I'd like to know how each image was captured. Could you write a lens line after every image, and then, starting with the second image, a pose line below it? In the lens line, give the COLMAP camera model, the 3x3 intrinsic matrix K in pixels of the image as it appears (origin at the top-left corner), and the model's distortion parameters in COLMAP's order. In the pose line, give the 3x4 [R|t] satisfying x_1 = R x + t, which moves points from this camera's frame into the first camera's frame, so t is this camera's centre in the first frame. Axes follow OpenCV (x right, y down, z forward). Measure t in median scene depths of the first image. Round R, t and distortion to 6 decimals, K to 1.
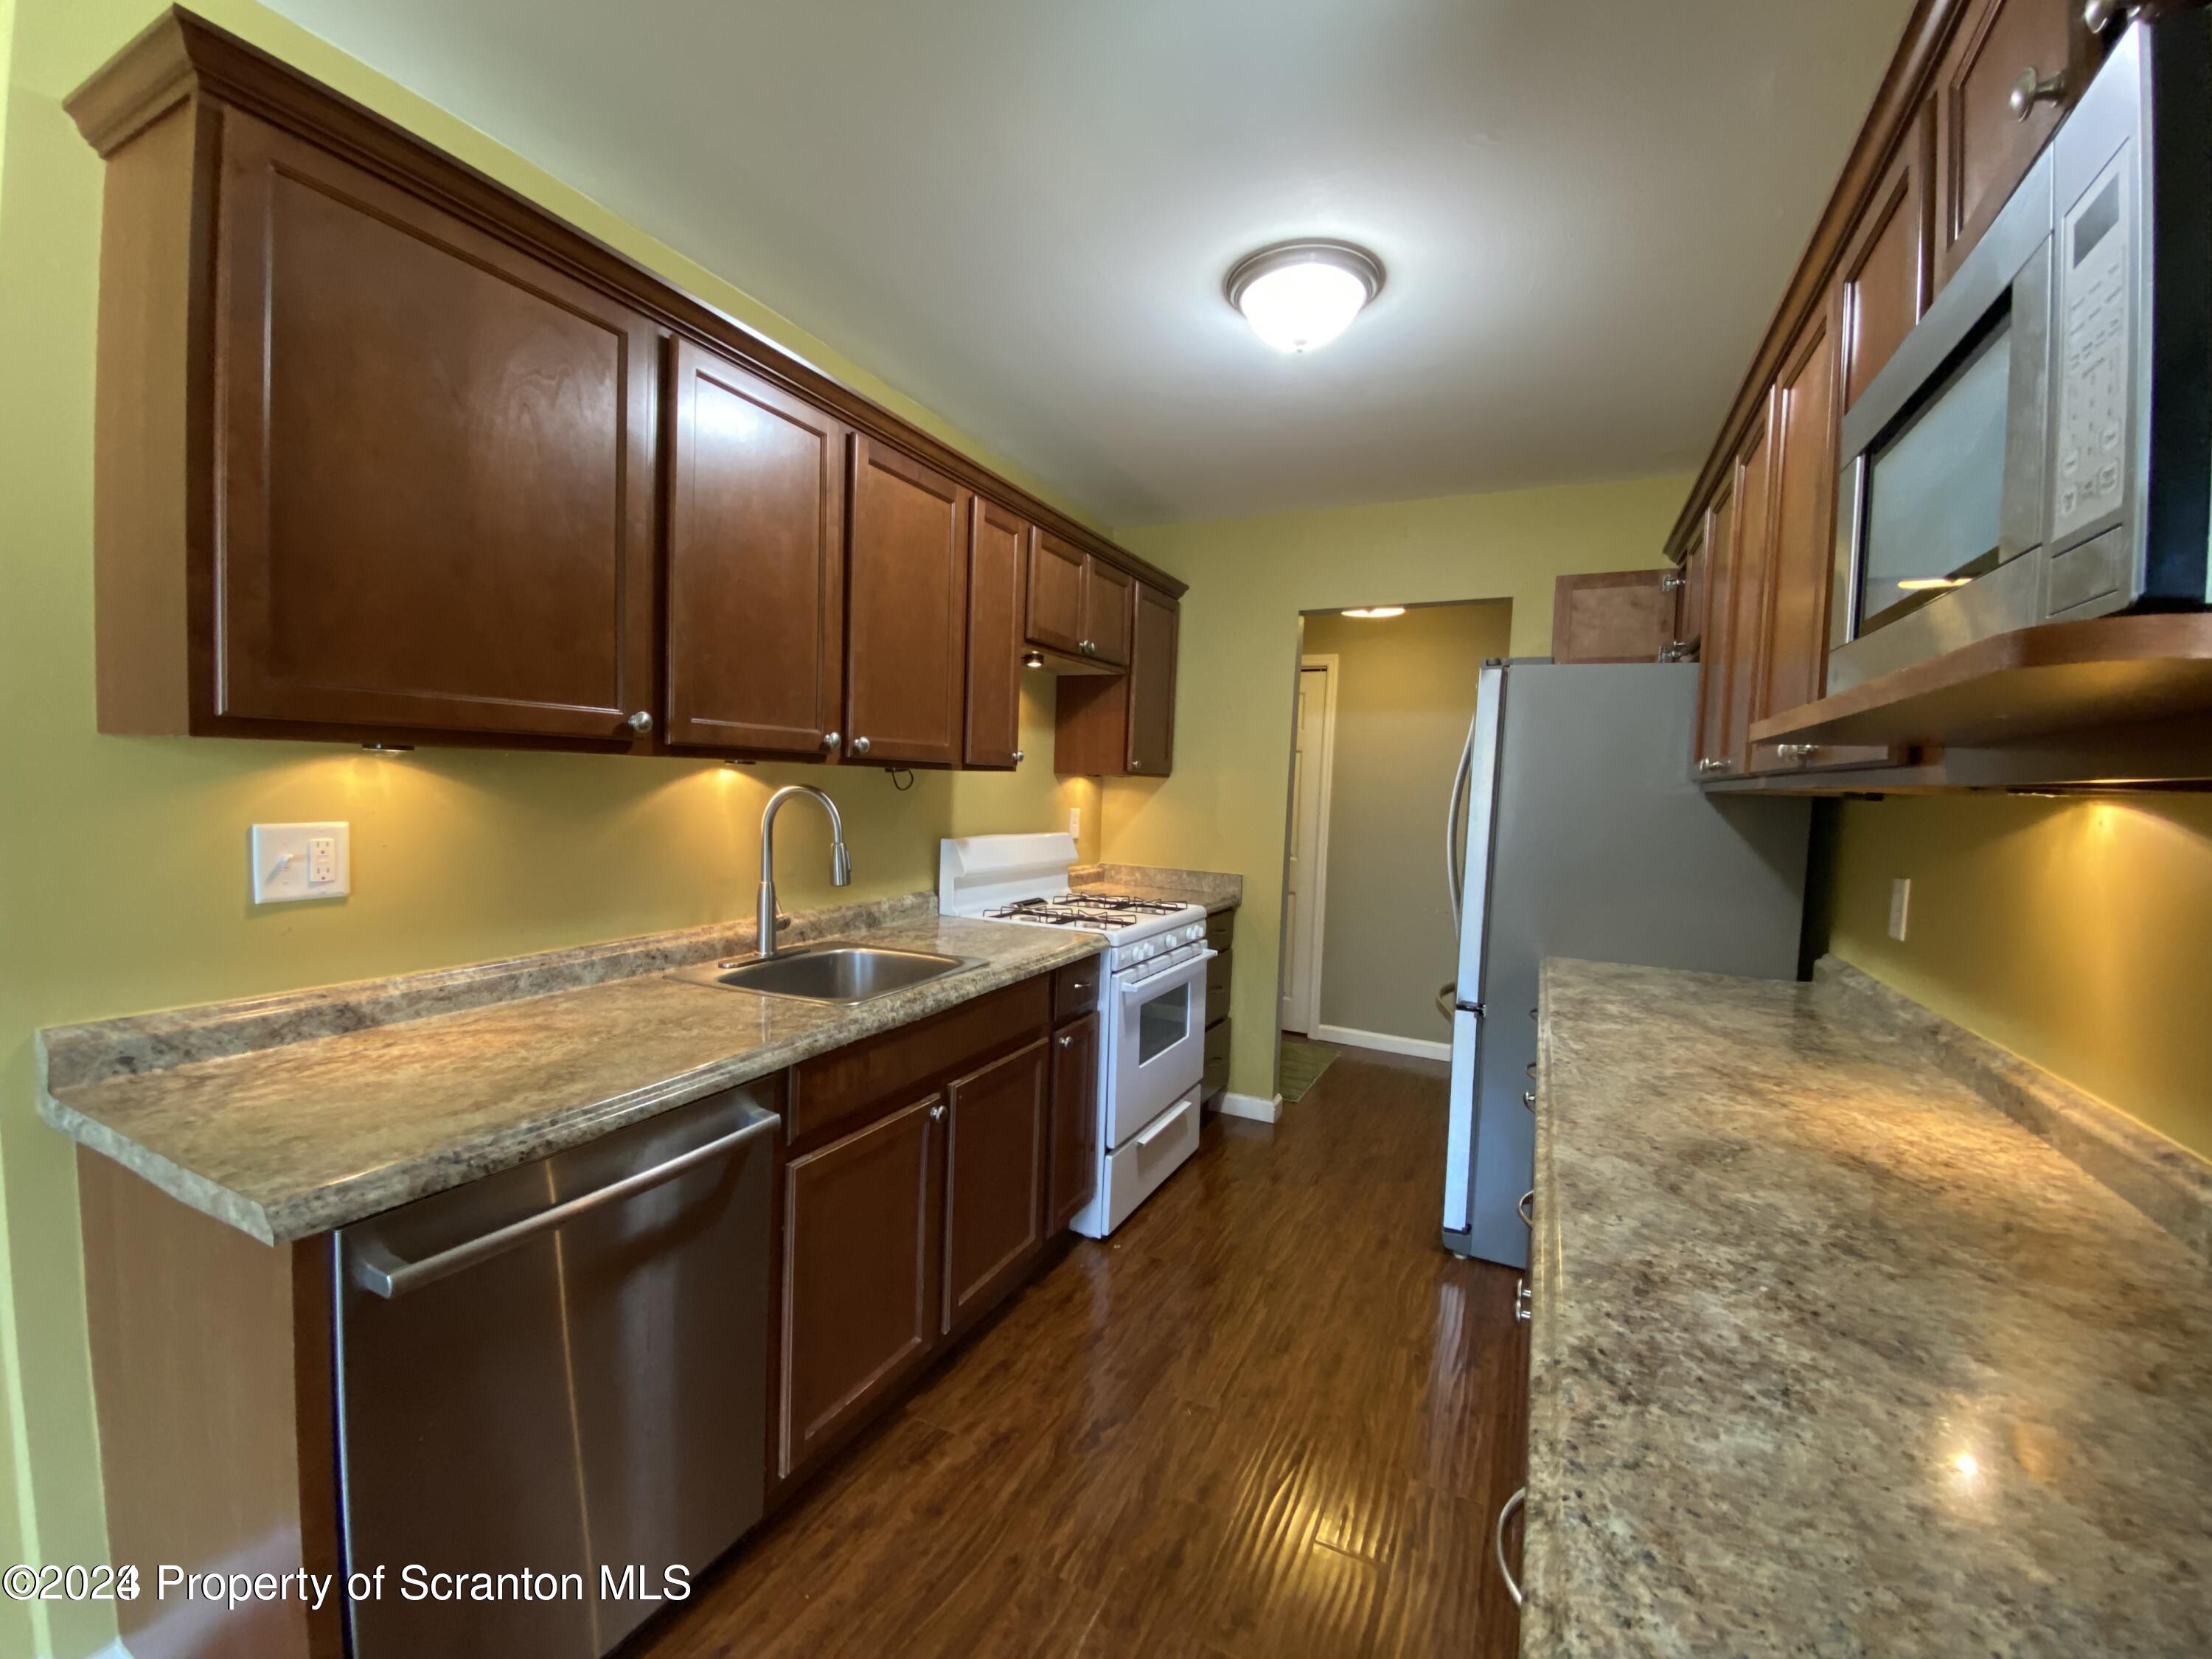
lens RADIAL K [[918.4, 0, 1106.0], [0, 918.4, 829.5], [0, 0, 1]] dist [-0.000355, -0.000140]
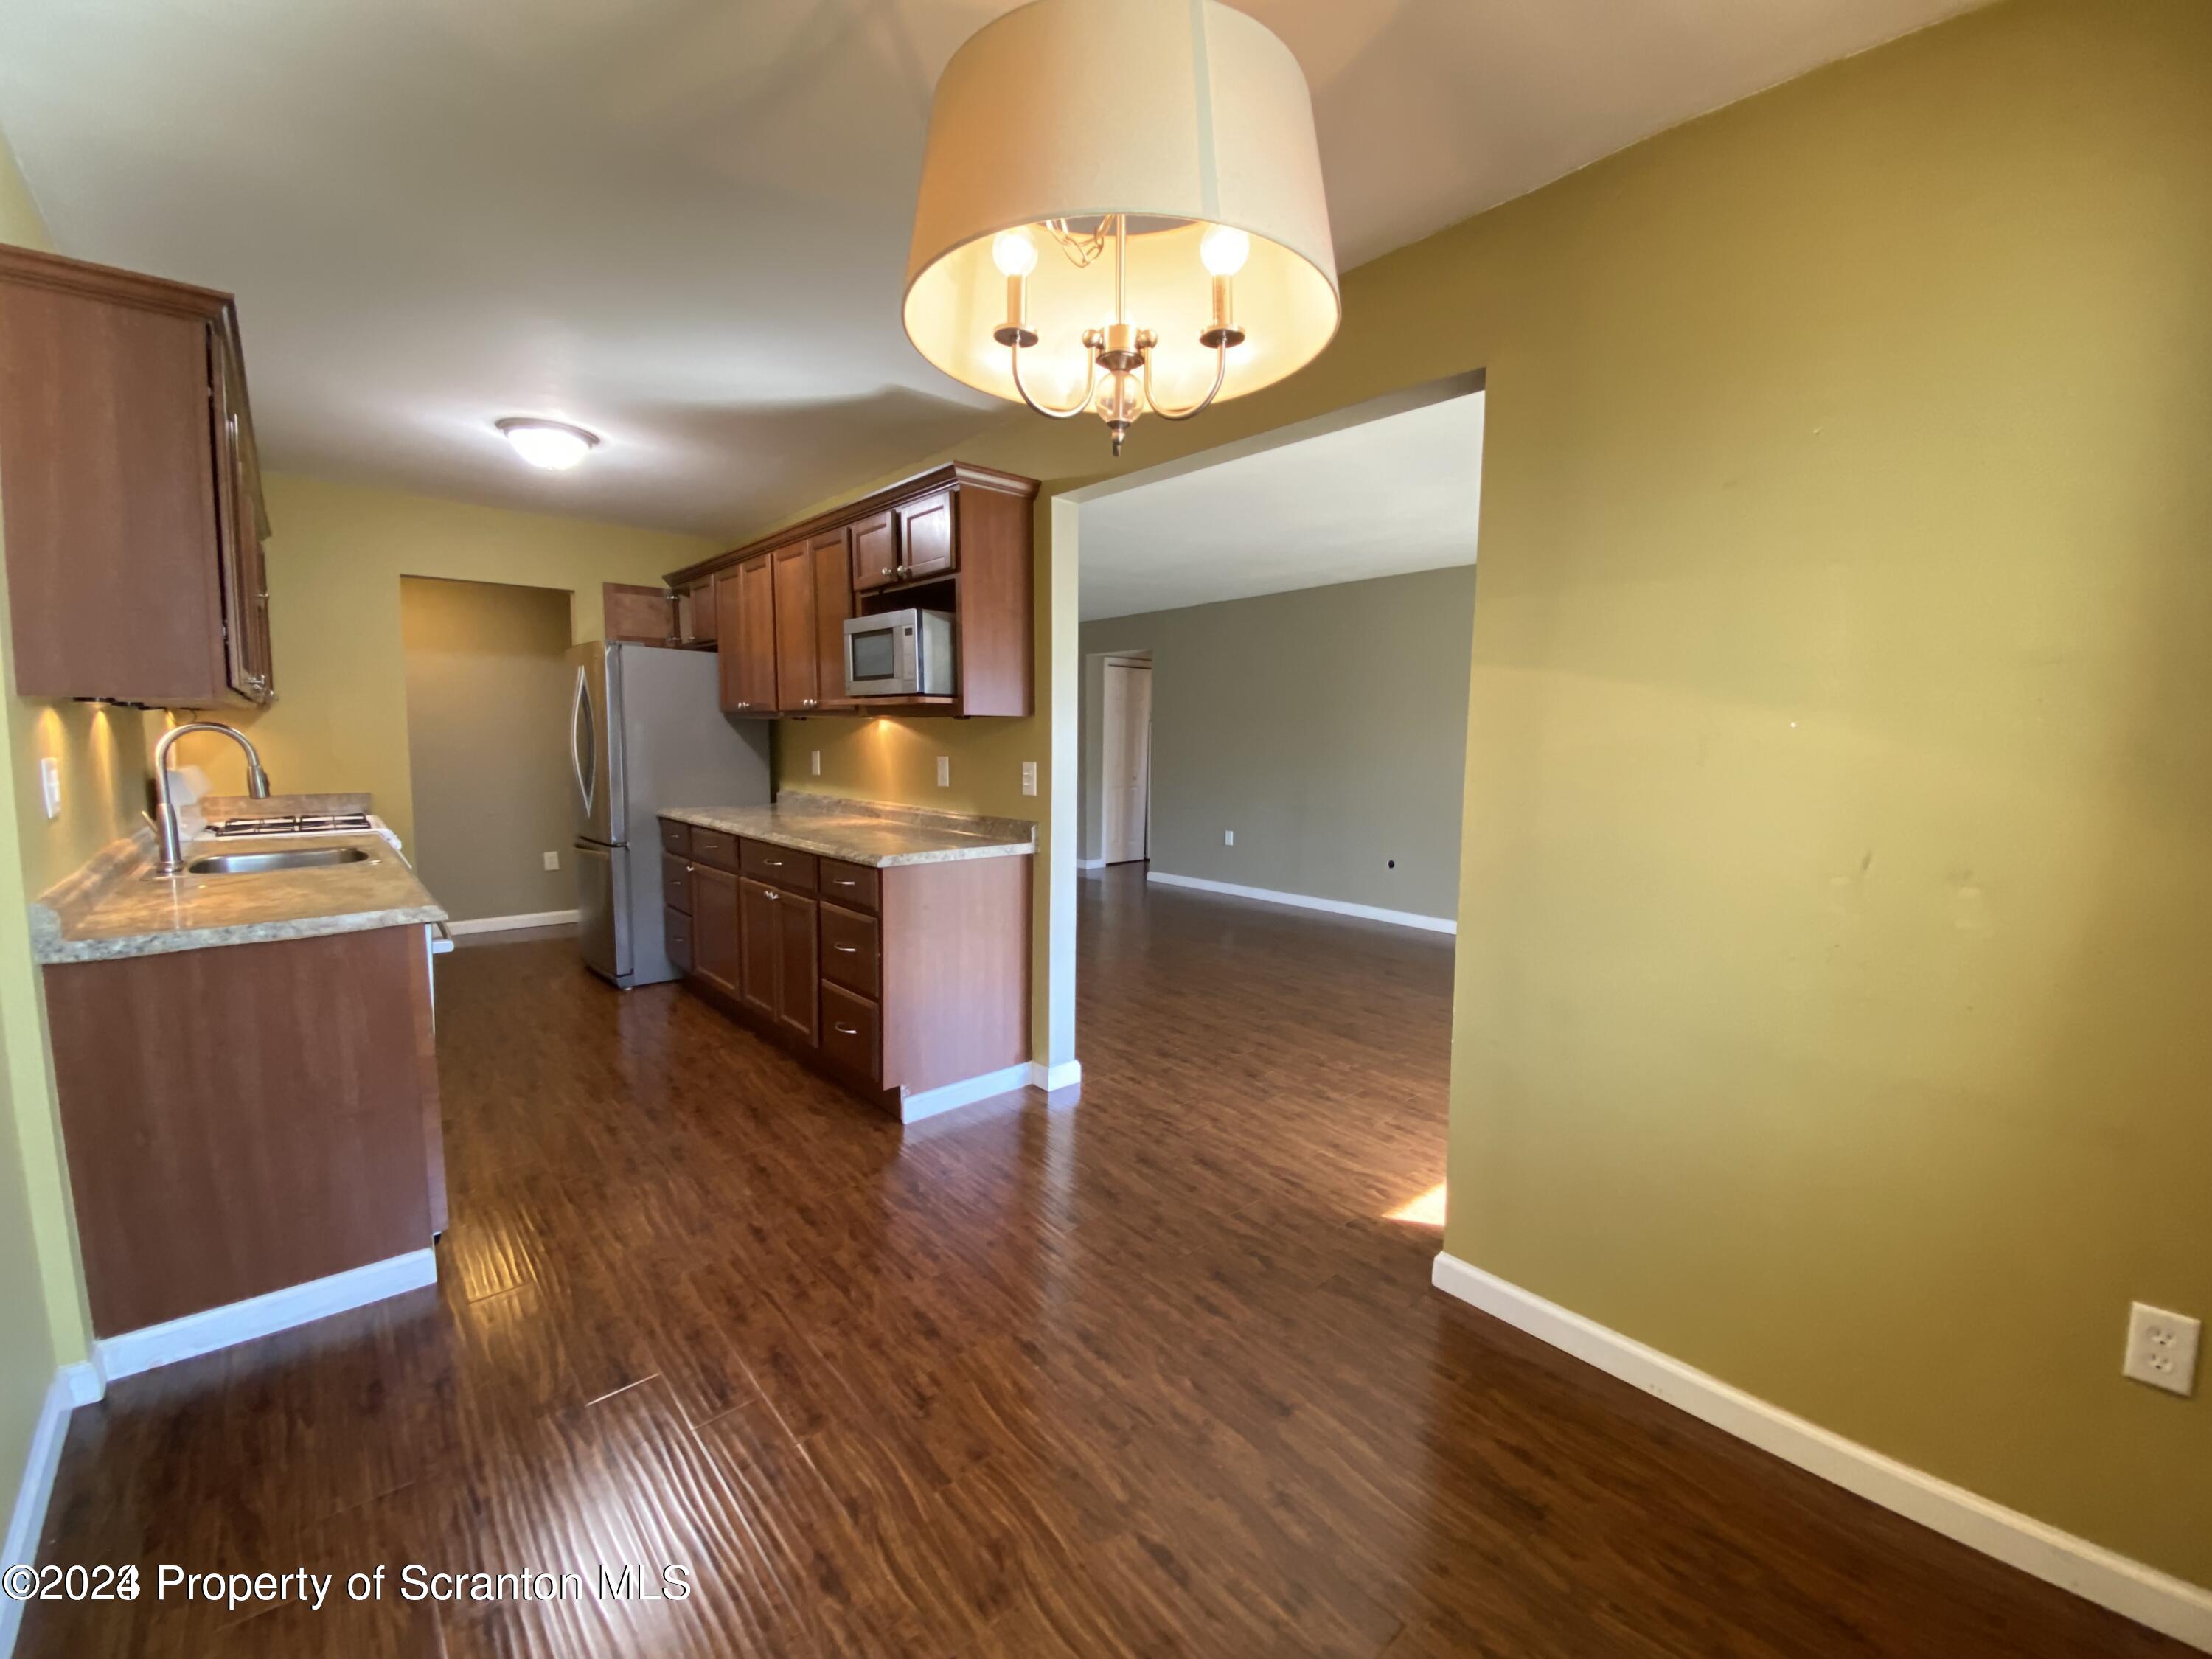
lens RADIAL K [[918.4, 0, 1106.0], [0, 918.4, 829.5], [0, 0, 1]] dist [-0.000355, -0.000140]
pose [[0.382823, -0.124030, 0.915458, -1.059961], [0.049070, 0.992278, 0.113918, 0.017808], [-0.922518, 0.001311, 0.385952, -0.649005]]
